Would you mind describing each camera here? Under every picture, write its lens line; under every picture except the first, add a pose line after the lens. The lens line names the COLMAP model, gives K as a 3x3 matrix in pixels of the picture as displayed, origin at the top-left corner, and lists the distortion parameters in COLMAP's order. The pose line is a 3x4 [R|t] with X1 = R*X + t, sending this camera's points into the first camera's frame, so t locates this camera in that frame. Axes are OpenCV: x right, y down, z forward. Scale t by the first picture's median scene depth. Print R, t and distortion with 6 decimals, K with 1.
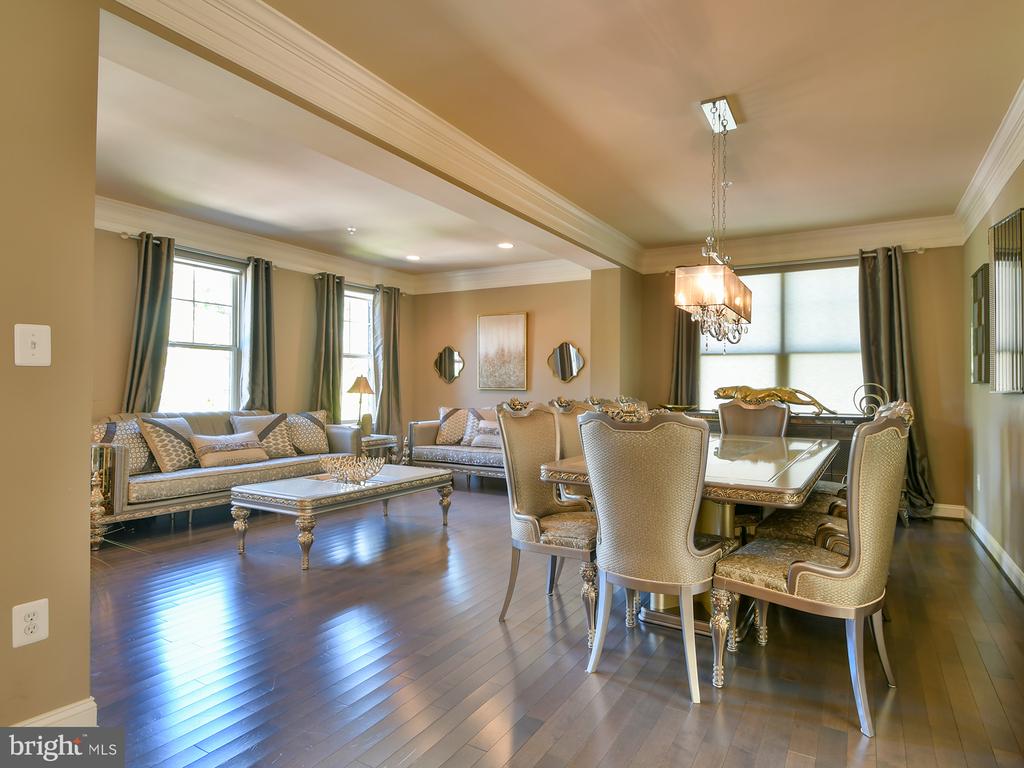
lens RADIAL K [[536.0, 0, 512.0], [0, 536.0, 384.0], [0, 0, 1]] dist [0.001683, -0.001592]
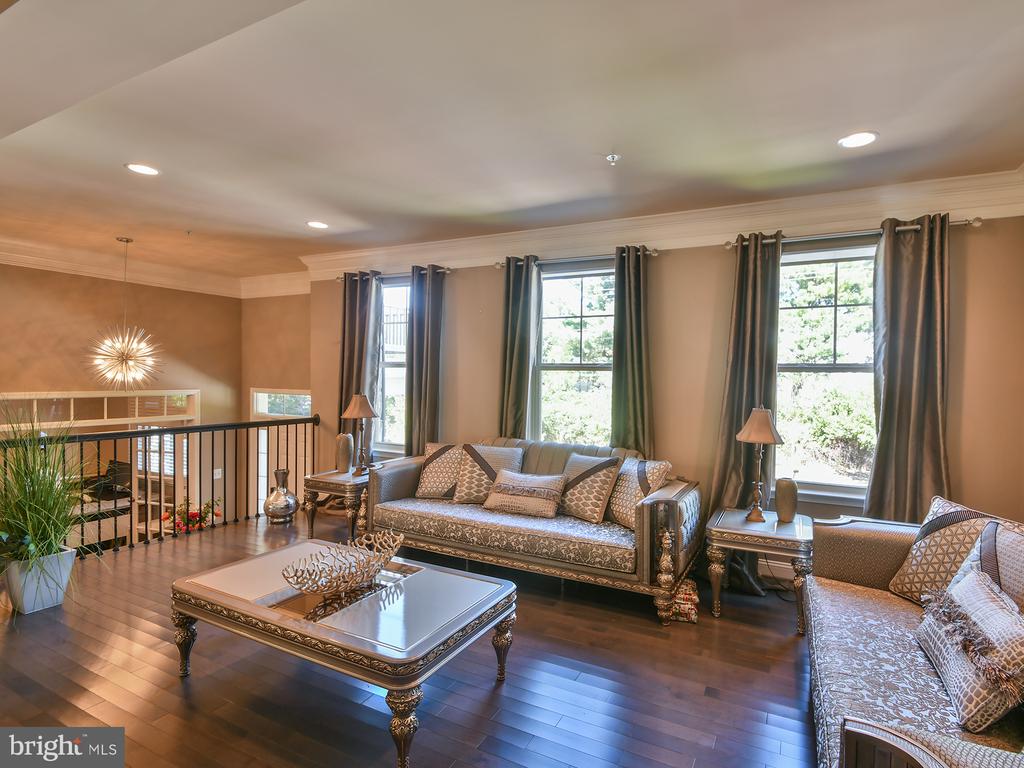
lens RADIAL K [[536.0, 0, 512.0], [0, 536.0, 384.0], [0, 0, 1]] dist [0.001683, -0.001592]
pose [[0.097313, 0.004091, -0.995245, 0.248339], [-0.011470, 0.999930, 0.002989, -0.041629], [0.995188, 0.011124, 0.097353, 0.738611]]
